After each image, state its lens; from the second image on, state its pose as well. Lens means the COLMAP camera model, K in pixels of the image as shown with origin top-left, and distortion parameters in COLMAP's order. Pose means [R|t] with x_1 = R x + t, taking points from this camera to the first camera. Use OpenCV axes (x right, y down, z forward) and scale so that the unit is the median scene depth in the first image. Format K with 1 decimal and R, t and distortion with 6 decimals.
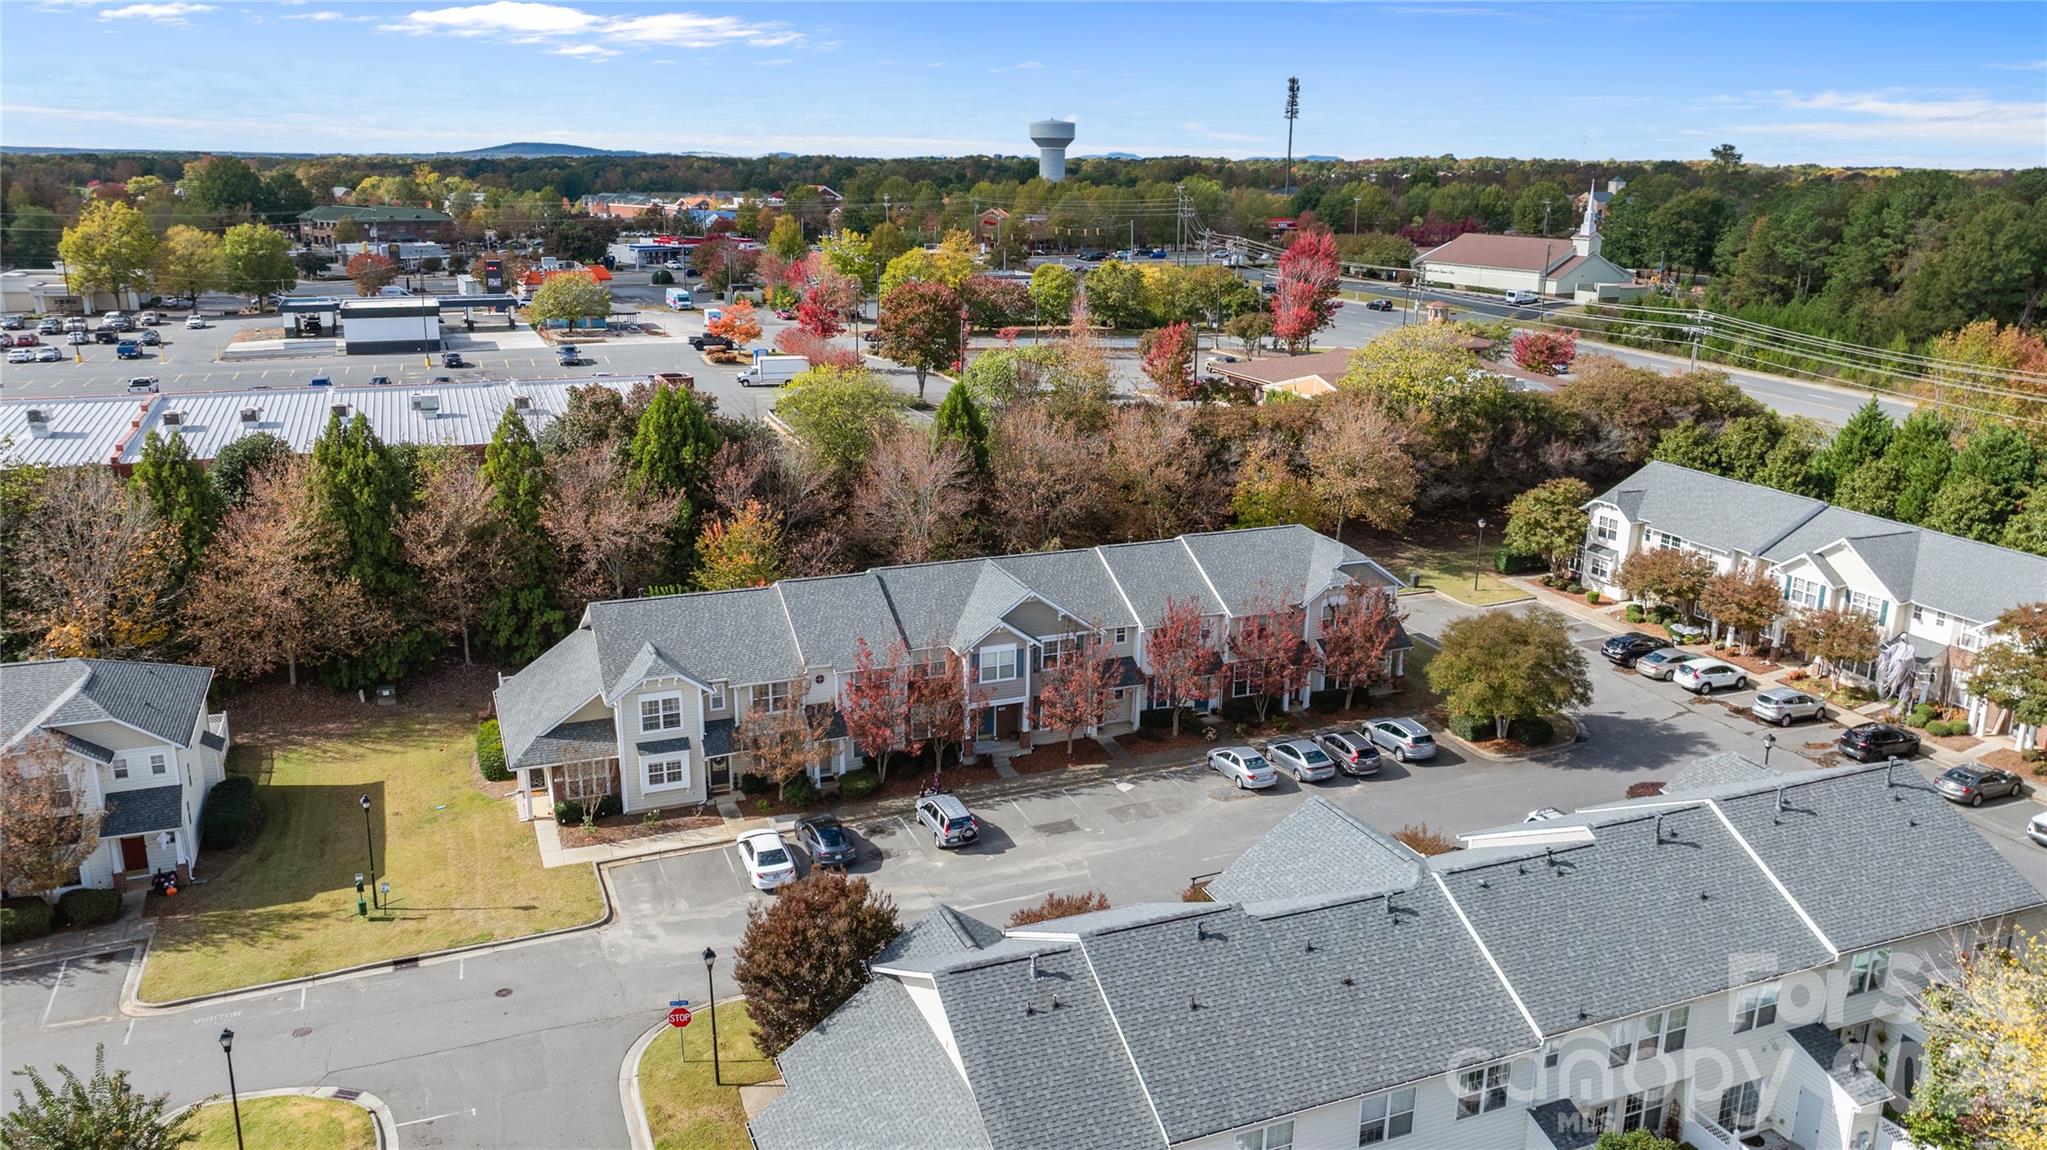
lens RADIAL K [[1487.7, 0, 1023.5], [0, 1487.7, 575.0], [0, 0, 1]] dist [-0.002461, 0.000244]
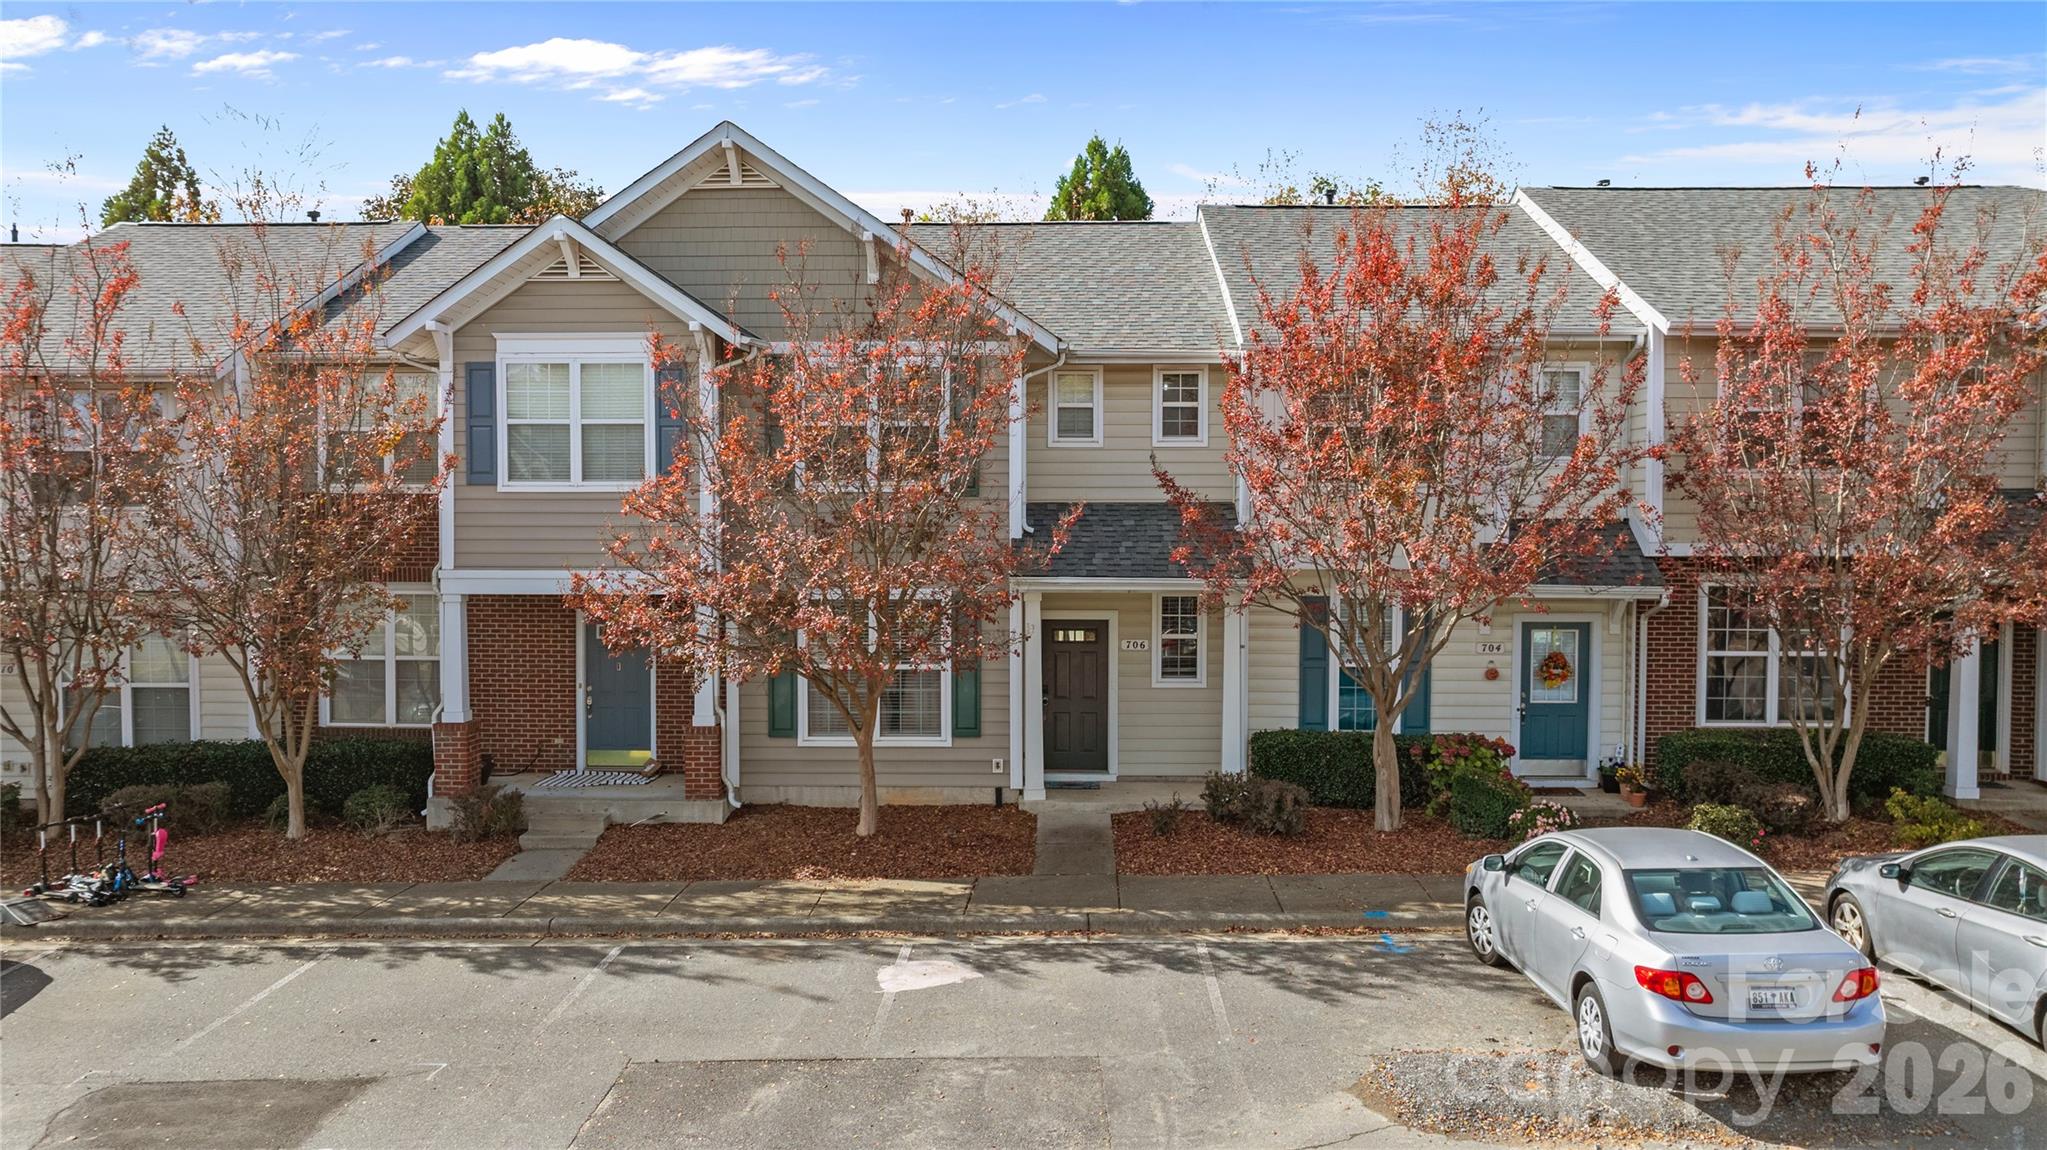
lens RADIAL K [[1487.7, 0, 1023.5], [0, 1487.7, 575.0], [0, 0, 1]] dist [-0.002461, 0.000244]
pose [[0.921562, 0.007150, -0.388165, 0.141438], [-0.087501, 0.977930, -0.189725, 0.121314], [0.378242, 0.208808, 0.901849, 0.787286]]
